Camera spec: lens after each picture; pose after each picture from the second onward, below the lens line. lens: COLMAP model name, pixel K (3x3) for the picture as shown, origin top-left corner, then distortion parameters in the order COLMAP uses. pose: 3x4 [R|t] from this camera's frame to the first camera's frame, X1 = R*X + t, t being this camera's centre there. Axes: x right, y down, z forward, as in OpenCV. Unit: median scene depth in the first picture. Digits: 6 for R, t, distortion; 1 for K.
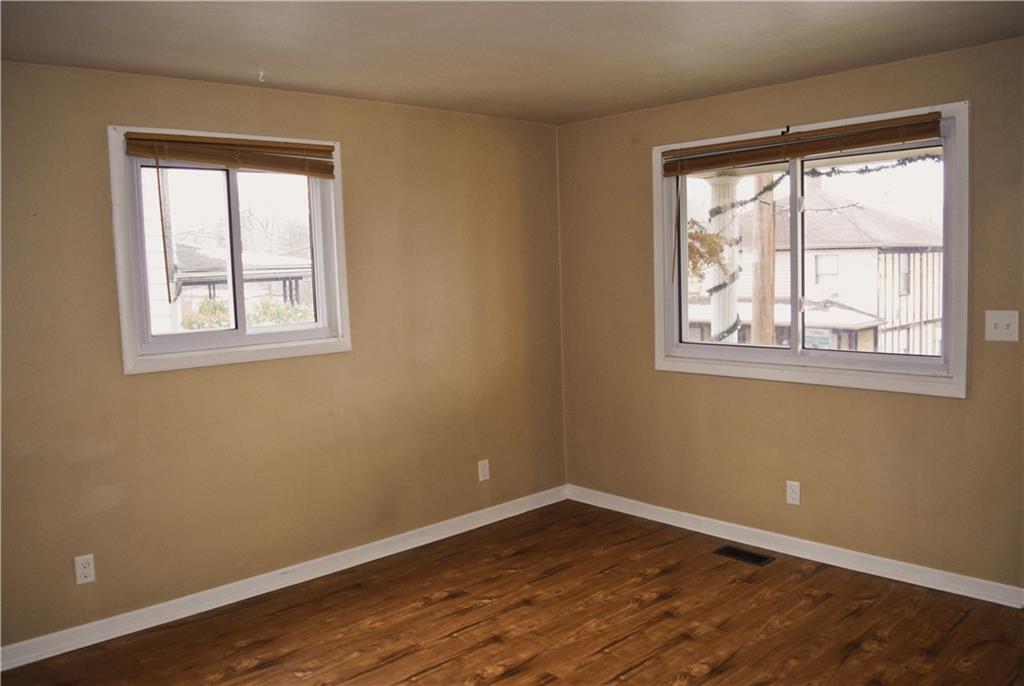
lens RADIAL K [[803.6, 0, 516.7], [0, 803.6, 340.0], [0, 0, 1]] dist [-0.070416, -0.007080]
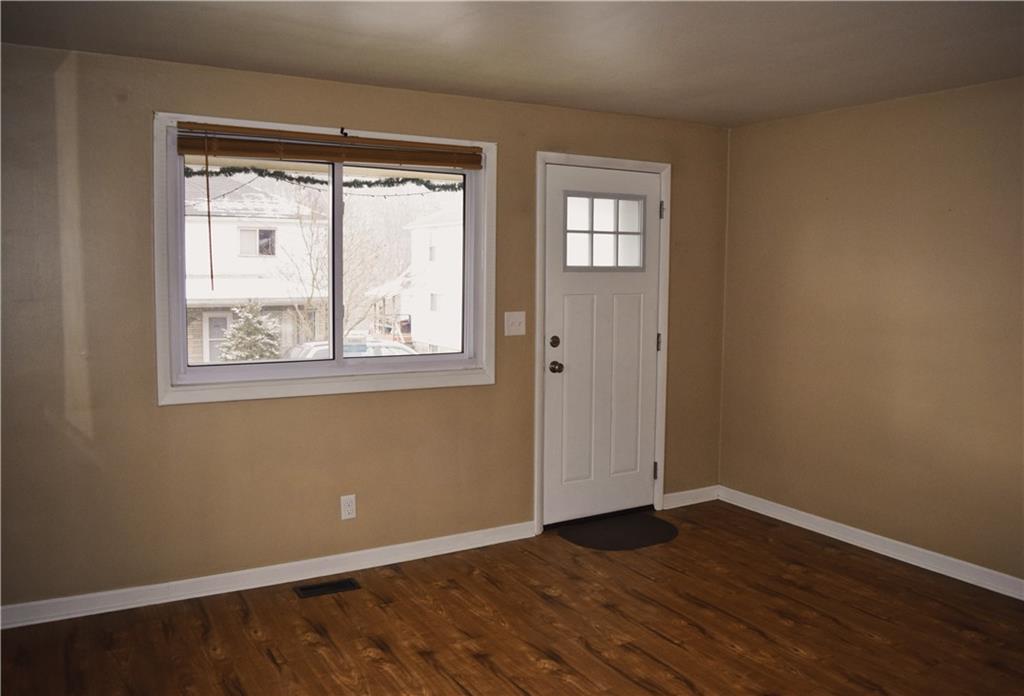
lens RADIAL K [[826.0, 0, 514.4], [0, 826.0, 346.5], [0, 0, 1]] dist [-0.078963, -0.002914]
pose [[0.212266, -0.057951, 0.975492, -0.634795], [0.070495, 0.996547, 0.043862, -0.036164], [-0.974666, 0.059457, 0.215618, 0.634344]]
